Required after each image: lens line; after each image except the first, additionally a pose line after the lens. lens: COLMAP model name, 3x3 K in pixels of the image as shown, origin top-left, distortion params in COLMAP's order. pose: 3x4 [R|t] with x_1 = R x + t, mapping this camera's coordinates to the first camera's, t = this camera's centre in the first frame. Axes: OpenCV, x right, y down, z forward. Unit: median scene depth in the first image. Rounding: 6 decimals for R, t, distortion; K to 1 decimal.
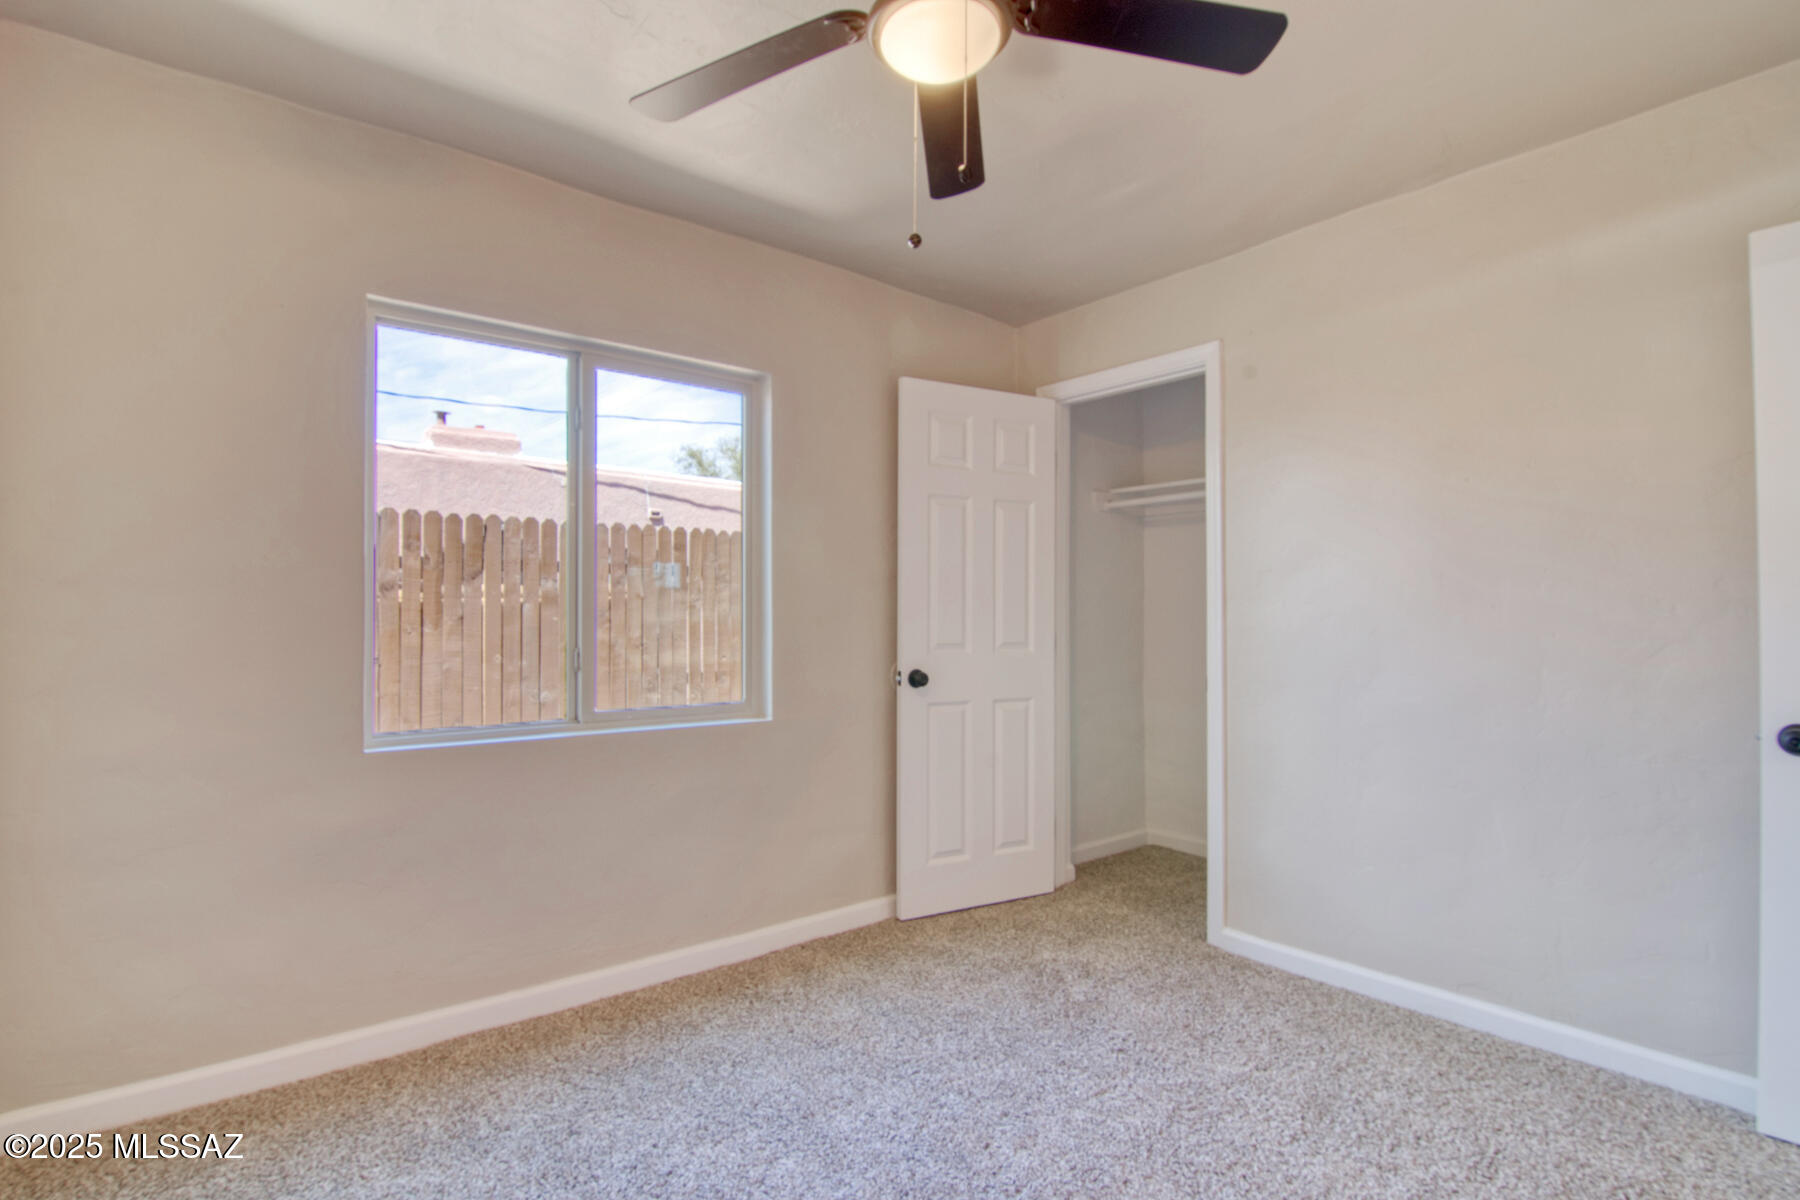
lens RADIAL K [[866.1, 0, 897.7], [0, 866.1, 609.7], [0, 0, 1]] dist [-0.001602, -0.013256]
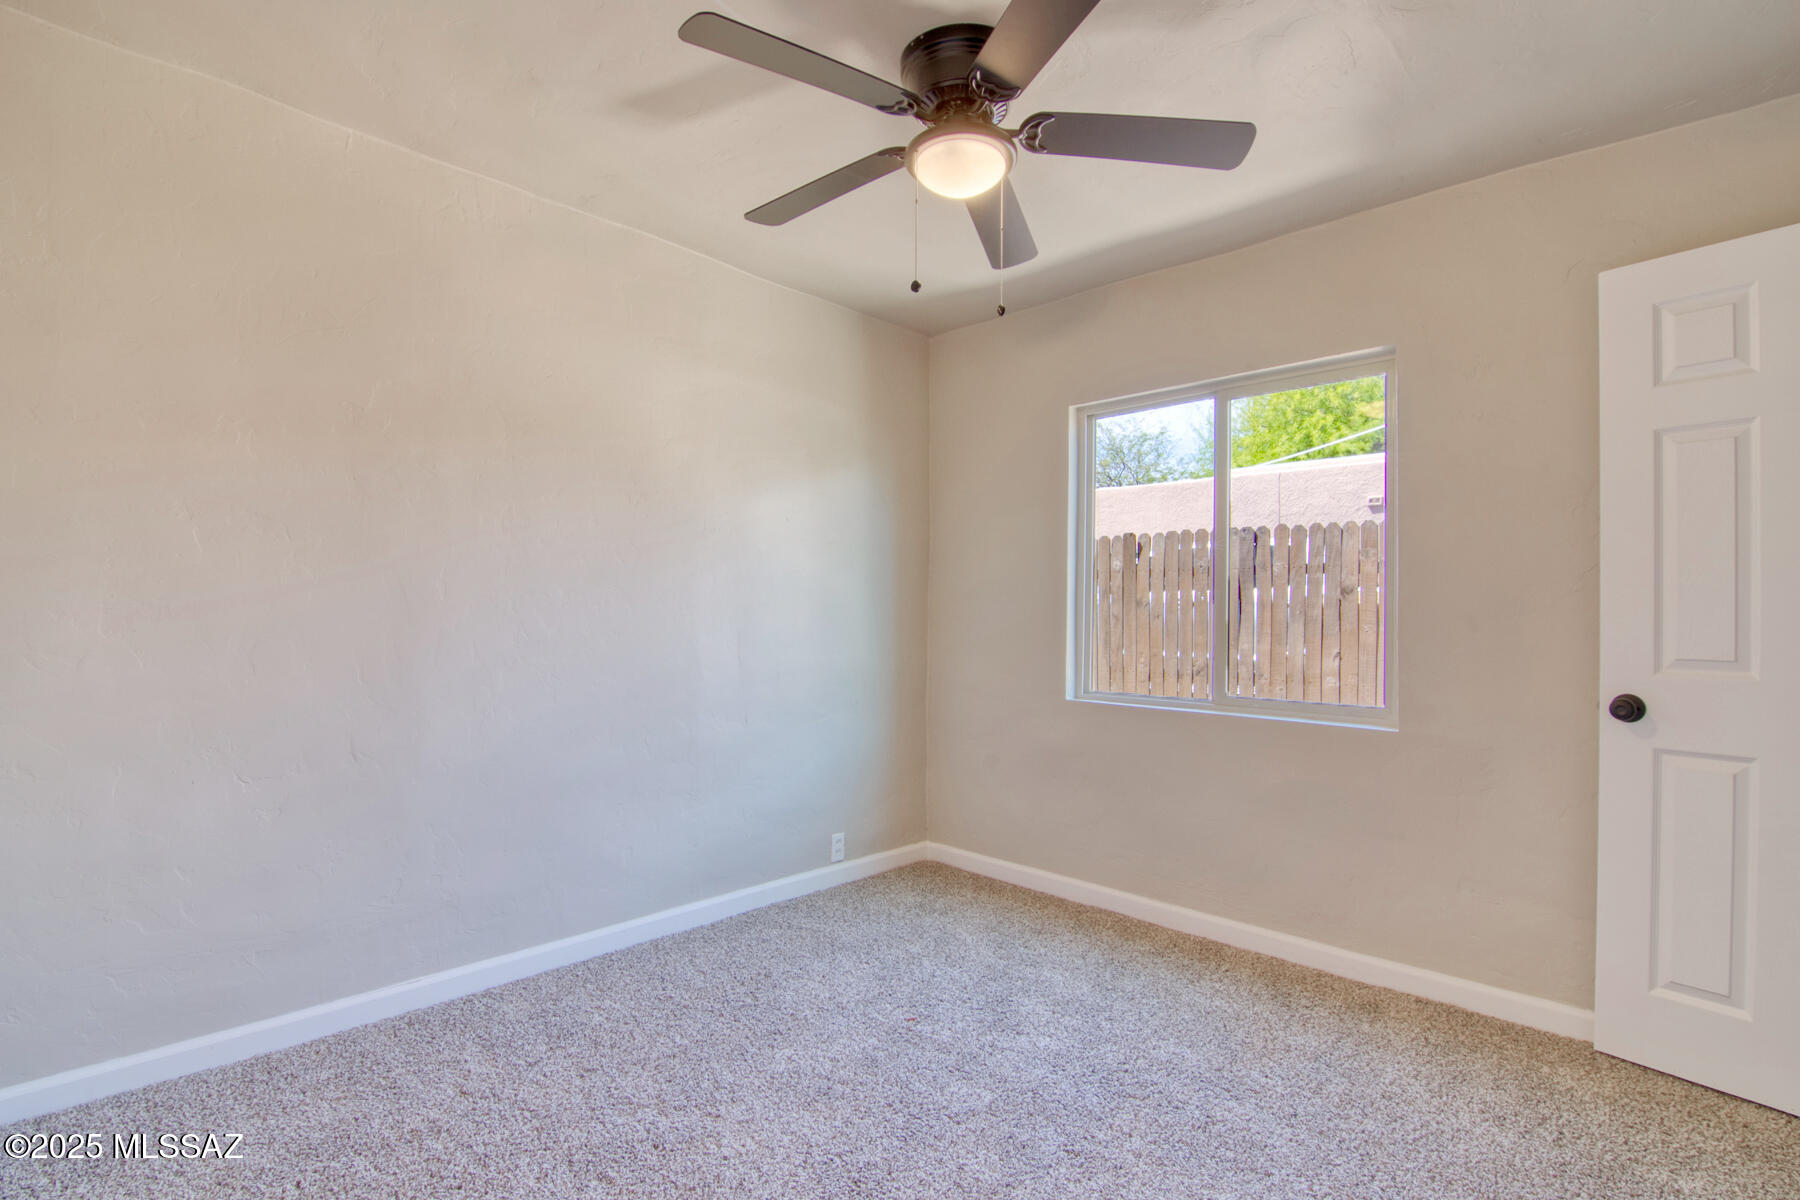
lens RADIAL K [[866.1, 0, 897.7], [0, 866.1, 609.7], [0, 0, 1]] dist [-0.001602, -0.013256]
pose [[0.127383, 0.001870, -0.991852, 0.655332], [-0.004687, 0.999988, 0.001283, 0.005037], [0.991843, 0.004485, 0.127390, 0.373546]]
